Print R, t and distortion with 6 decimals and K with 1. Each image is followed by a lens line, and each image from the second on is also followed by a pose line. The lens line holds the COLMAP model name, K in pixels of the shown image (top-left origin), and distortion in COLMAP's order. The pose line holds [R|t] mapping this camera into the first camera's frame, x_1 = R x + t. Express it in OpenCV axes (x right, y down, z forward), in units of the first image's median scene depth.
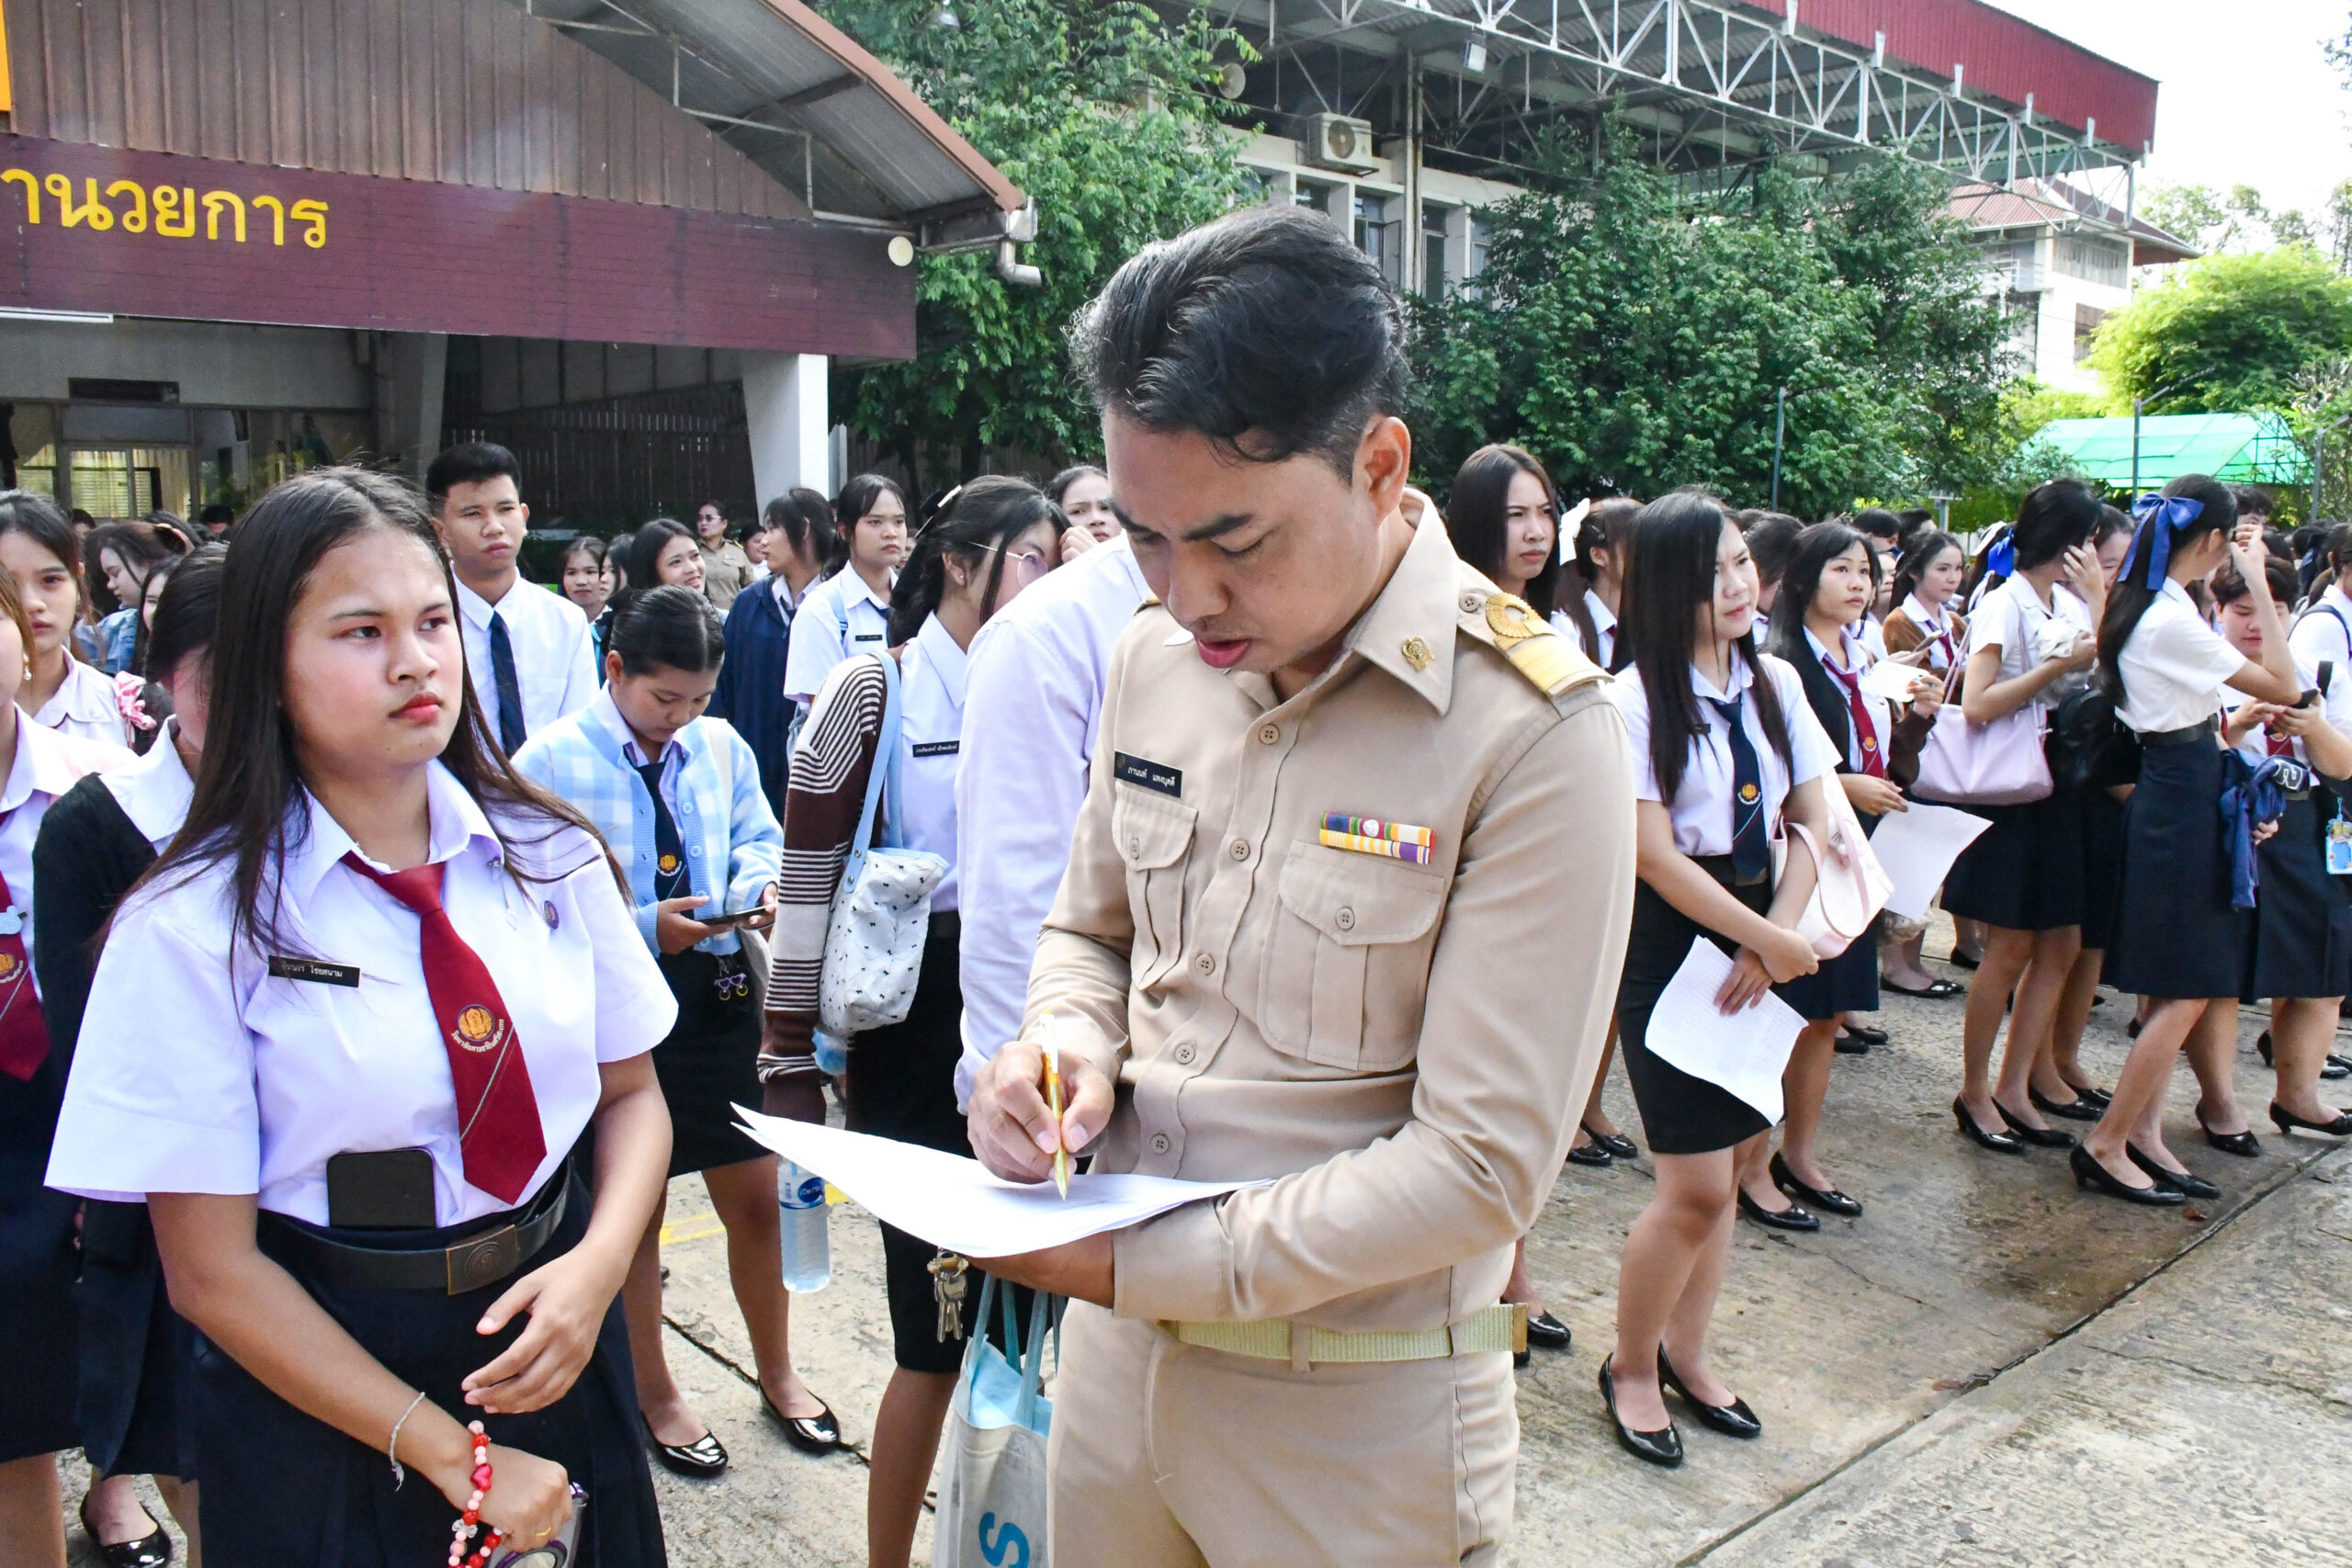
lens RADIAL K [[1859.6, 0, 1166.7], [0, 1859.6, 770.0], [0, 0, 1]] dist [-0.136074, 0.101432]
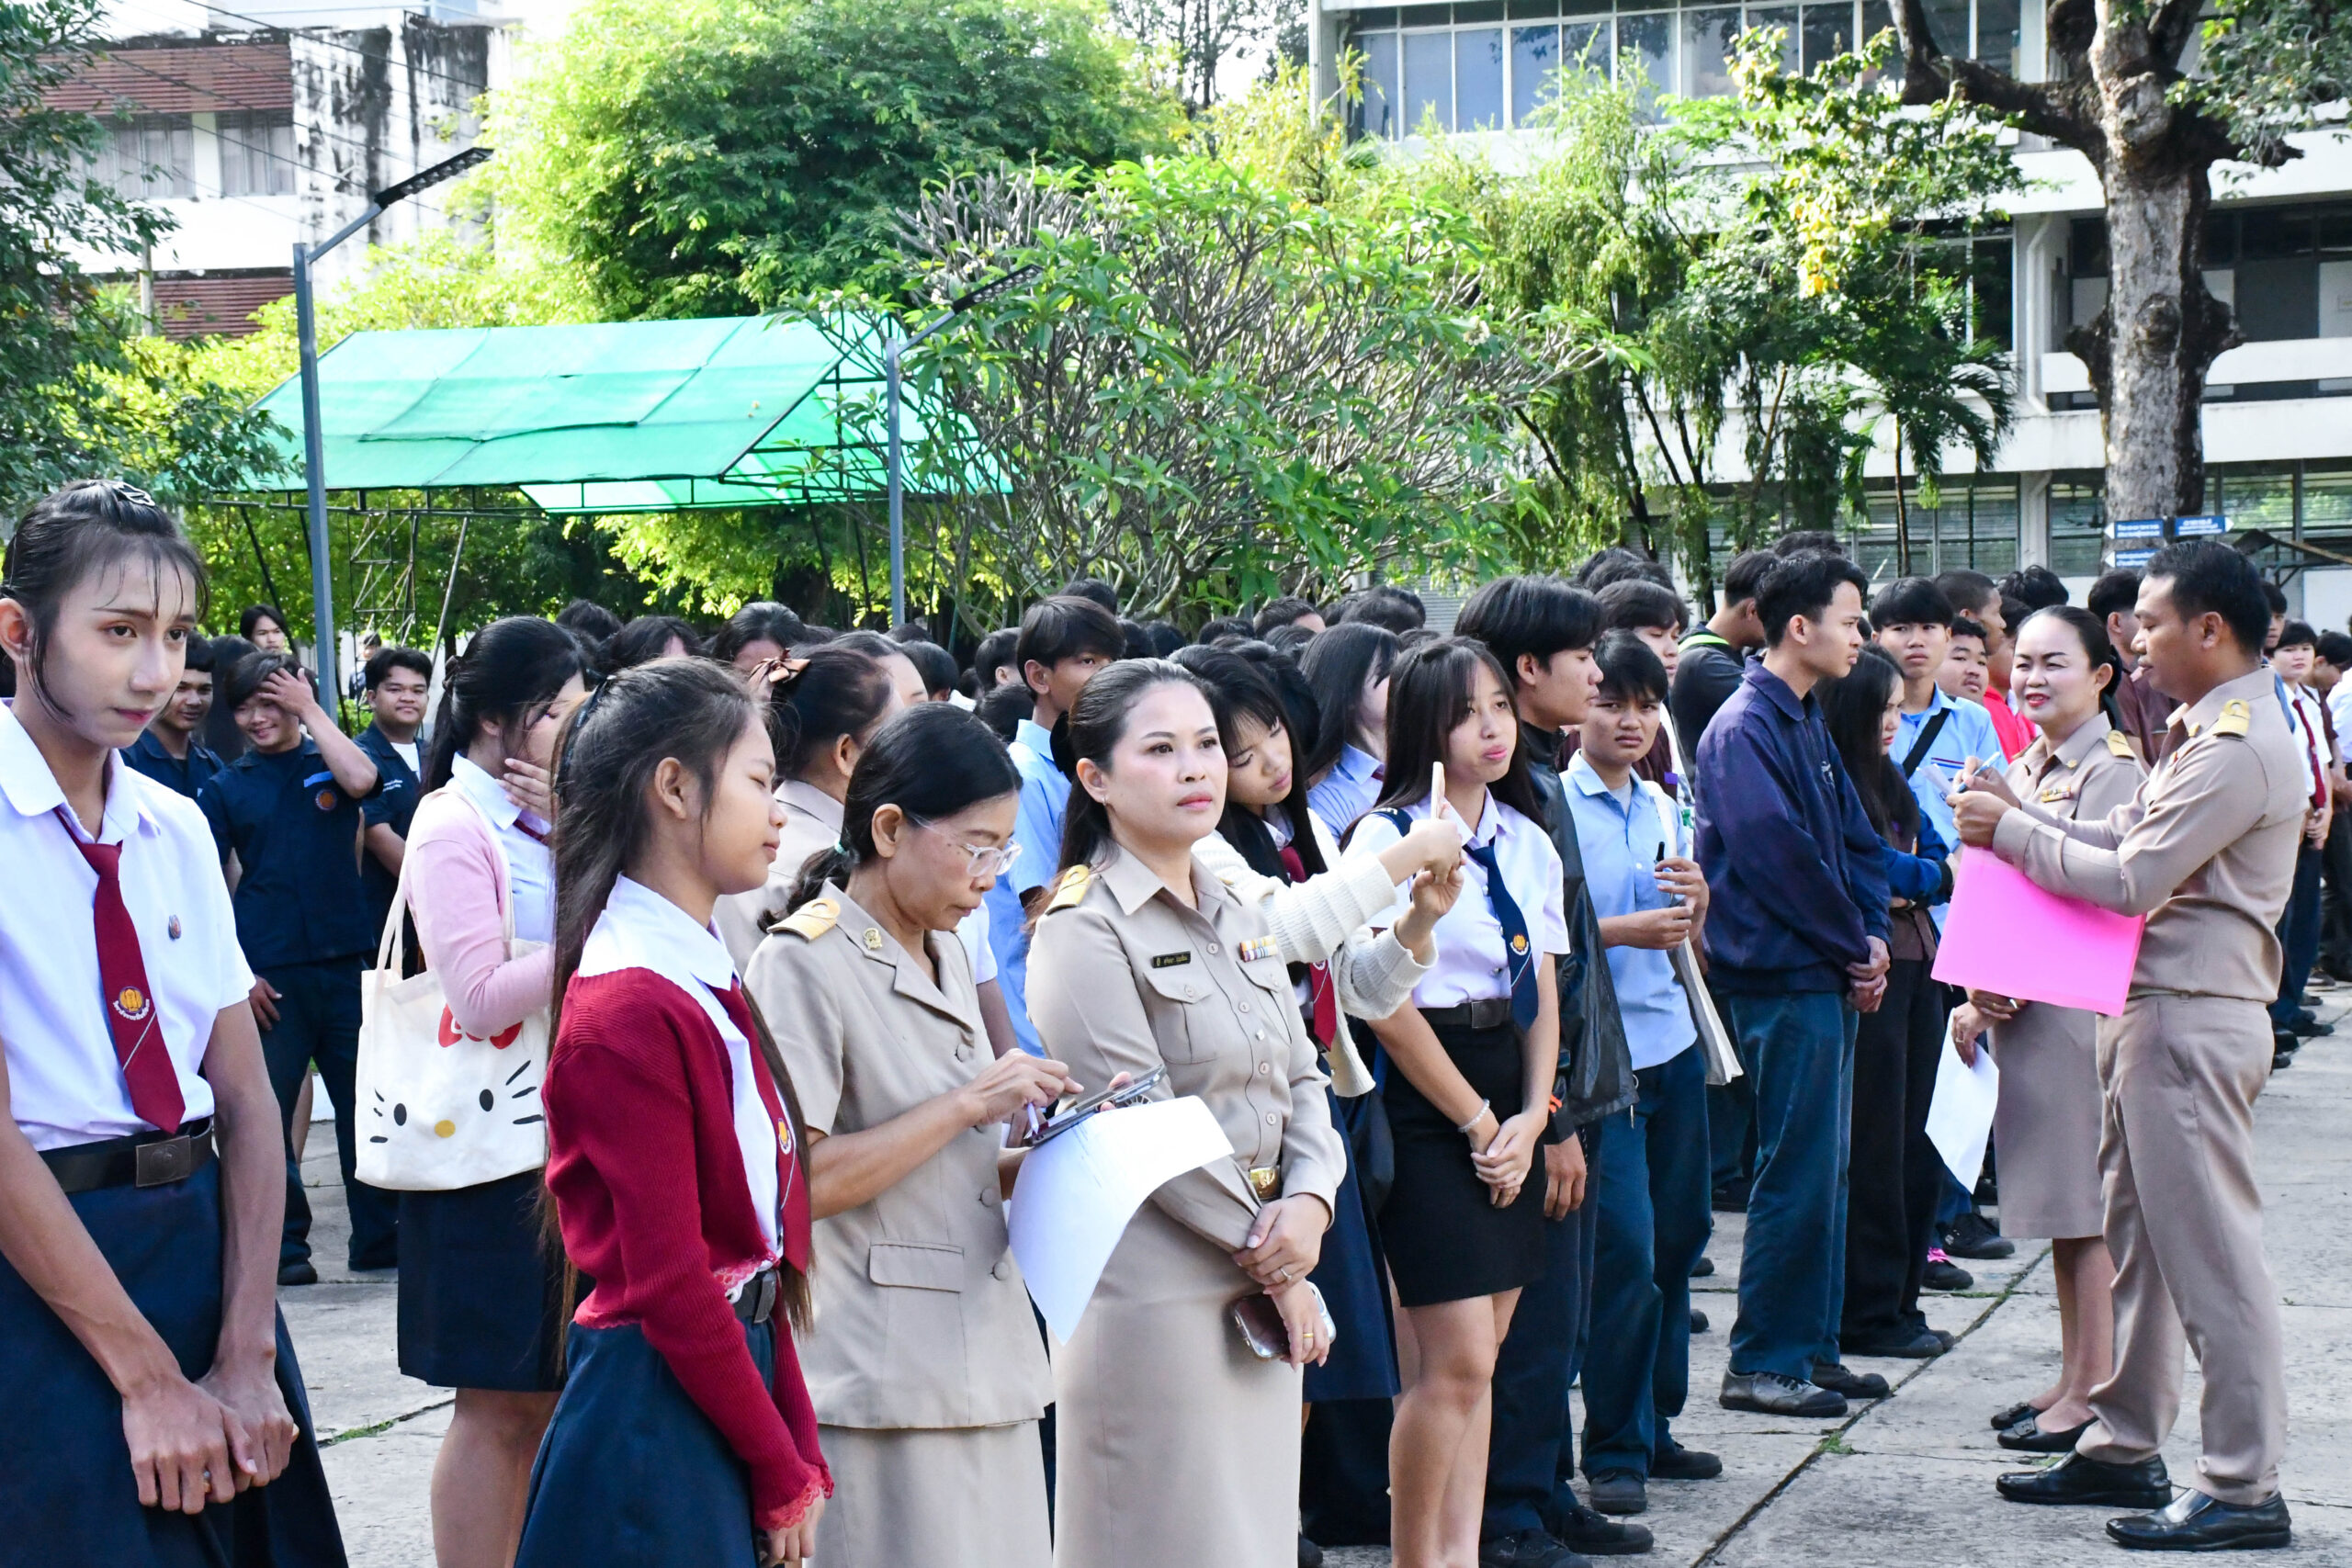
lens RADIAL K [[4611.1, 0, 1175.7], [0, 4611.1, 783.4], [0, 0, 1]] dist [0.471897, 0.000000]
pose [[0.851873, -0.034950, 0.522581, 0.218969], [0.087174, 0.993315, -0.075674, -0.022687], [-0.516443, 0.110020, 0.849224, 0.174570]]
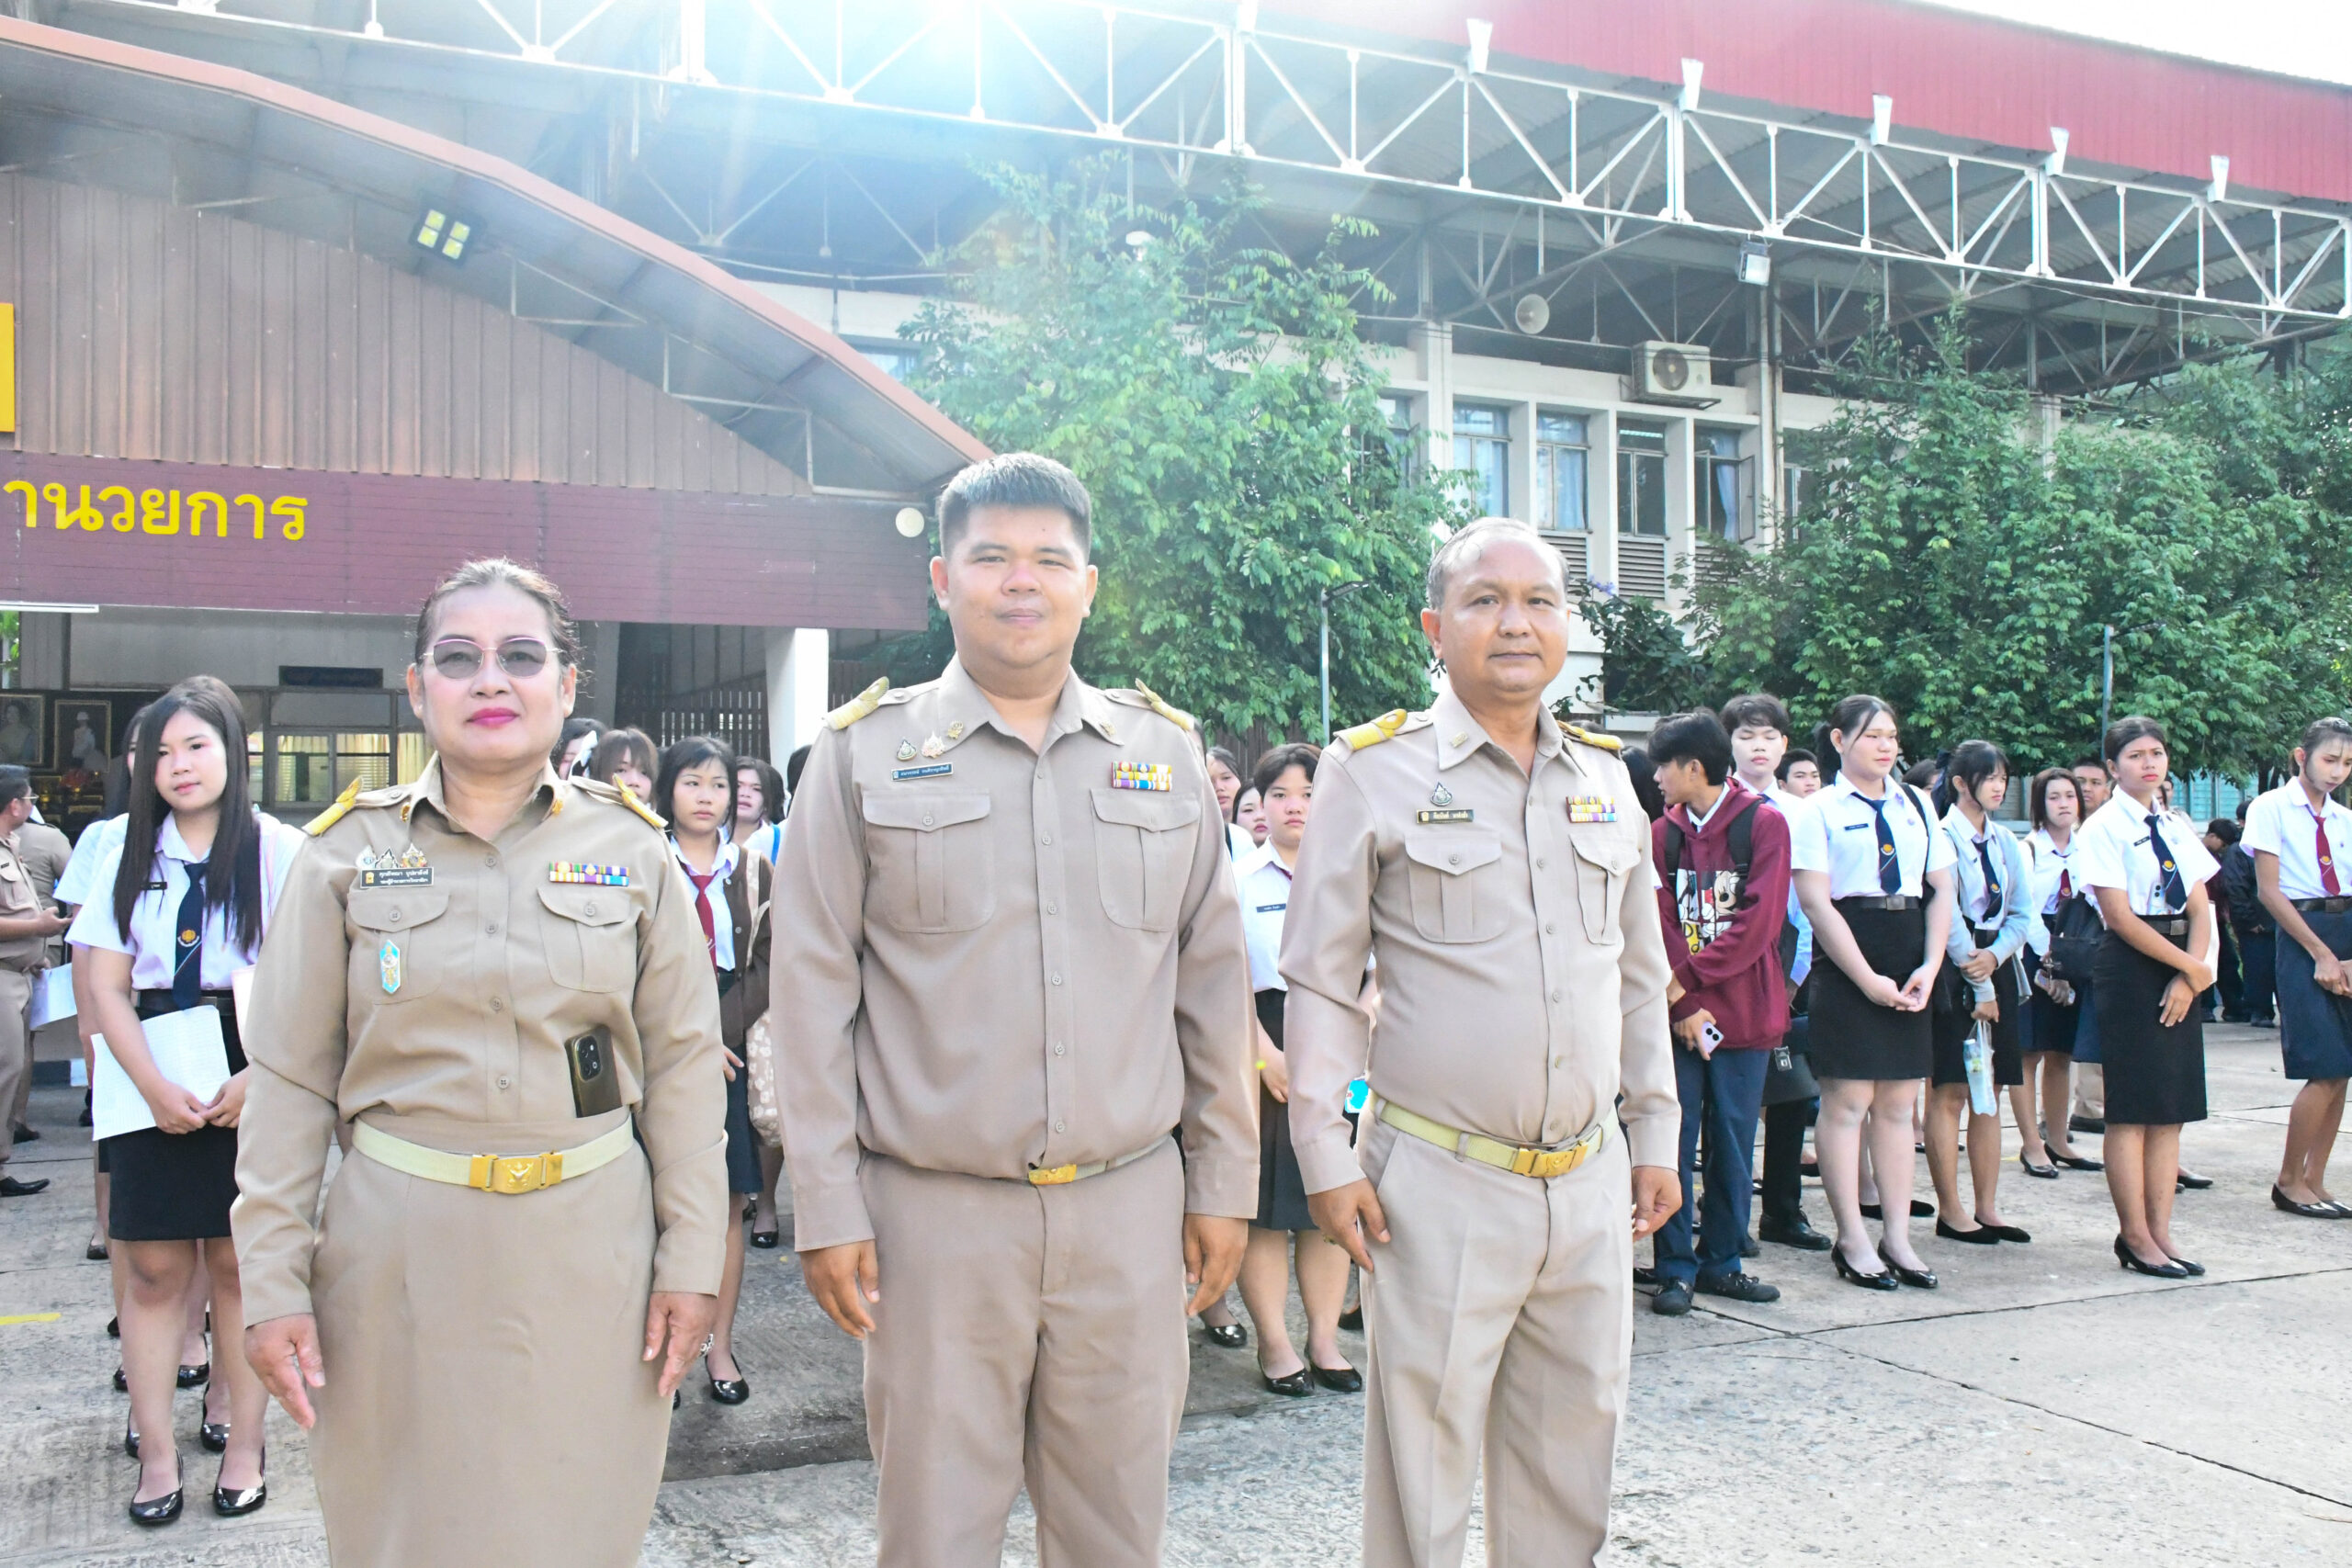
lens RADIAL K [[2198.4, 0, 1209.2], [0, 2198.4, 787.5], [0, 0, 1]] dist [-0.038011, 0.000000]
pose [[0.962863, -0.014977, -0.269576, 0.209105], [-0.025738, 0.988821, -0.146867, 0.017996], [0.268762, 0.148351, 0.951714, -0.039029]]
